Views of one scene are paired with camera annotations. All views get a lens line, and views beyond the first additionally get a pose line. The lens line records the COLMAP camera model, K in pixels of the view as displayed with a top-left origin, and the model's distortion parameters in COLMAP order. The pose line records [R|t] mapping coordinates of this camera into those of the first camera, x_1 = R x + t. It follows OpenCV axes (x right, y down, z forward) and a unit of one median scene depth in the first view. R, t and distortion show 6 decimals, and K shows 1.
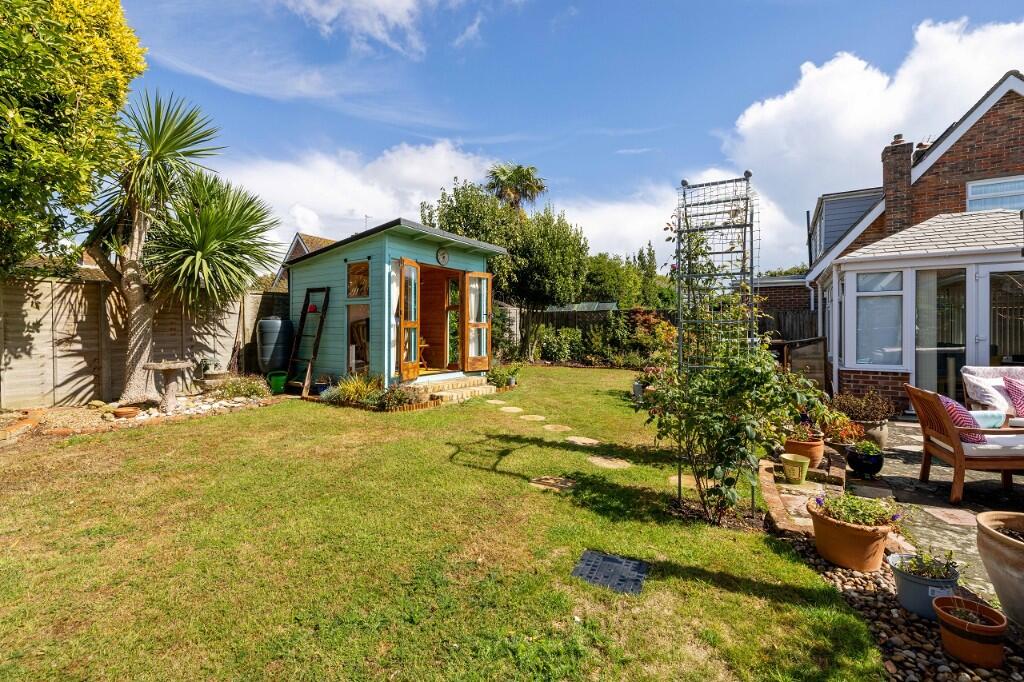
lens RADIAL K [[431.4, 0, 511.5], [0, 431.4, 333.4], [0, 0, 1]] dist [0.002276, 0.000381]
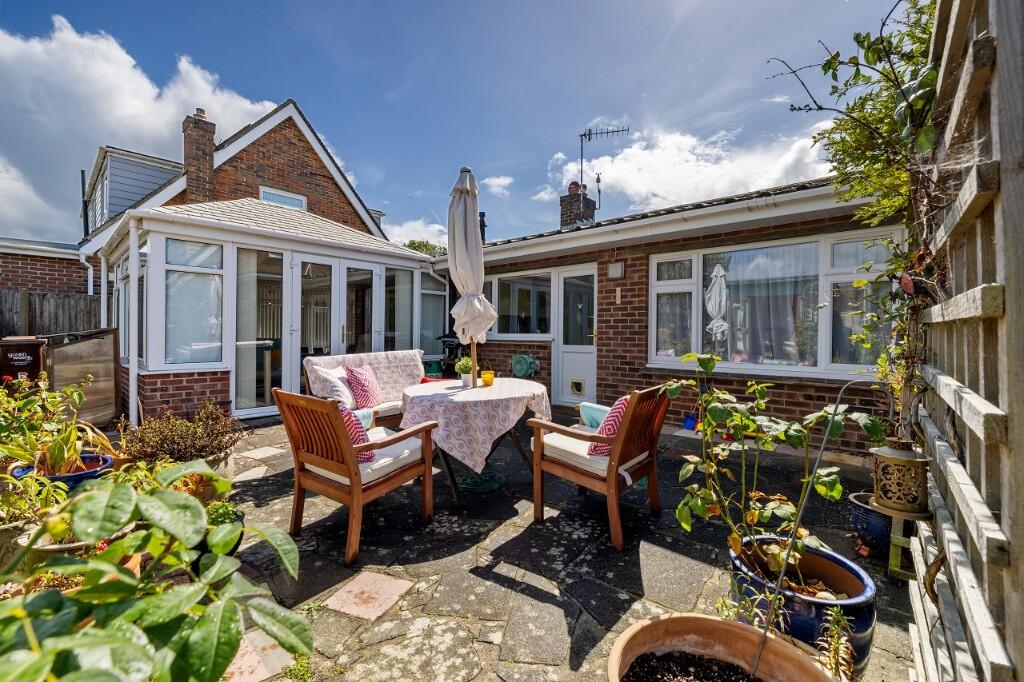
lens RADIAL K [[431.4, 0, 511.5], [0, 431.4, 333.4], [0, 0, 1]] dist [0.002276, 0.000381]
pose [[0.184313, 0.006034, 0.982849, 0.175012], [-0.000476, 0.999982, -0.006050, 0.020120], [-0.982868, 0.000647, 0.184312, 0.264482]]
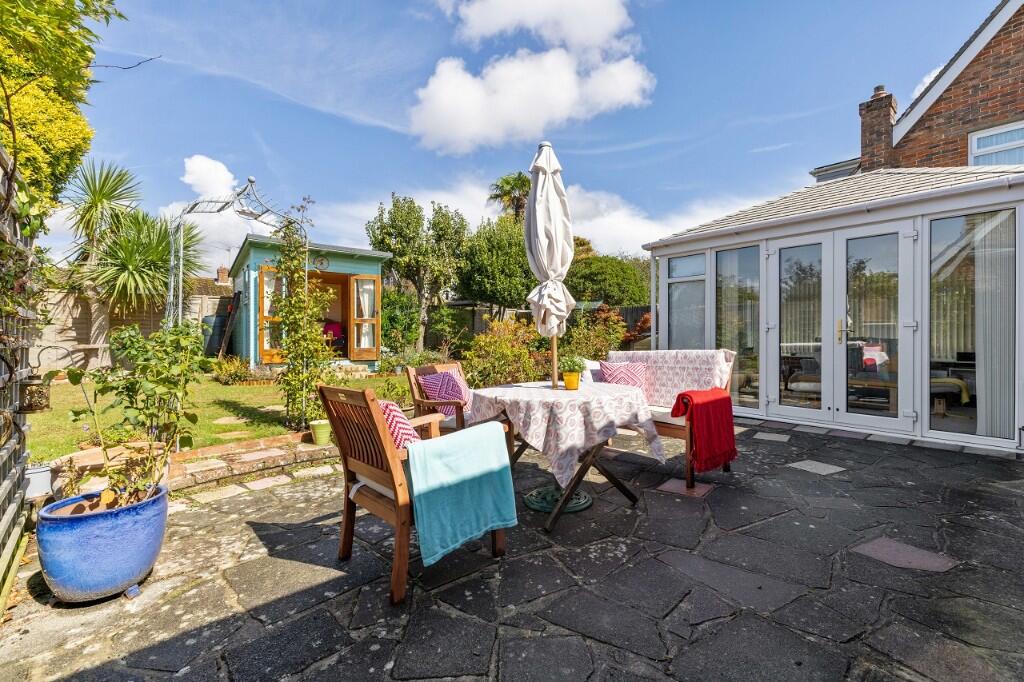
lens RADIAL K [[425.2, 0, 512.0], [0, 425.2, 341.0], [0, 0, 1]] dist [-0.000912, 0.000107]
pose [[0.954690, 0.004974, -0.297560, 0.638350], [-0.003923, 0.999984, 0.004129, 0.029093], [0.297576, -0.002775, 0.954694, 0.034420]]
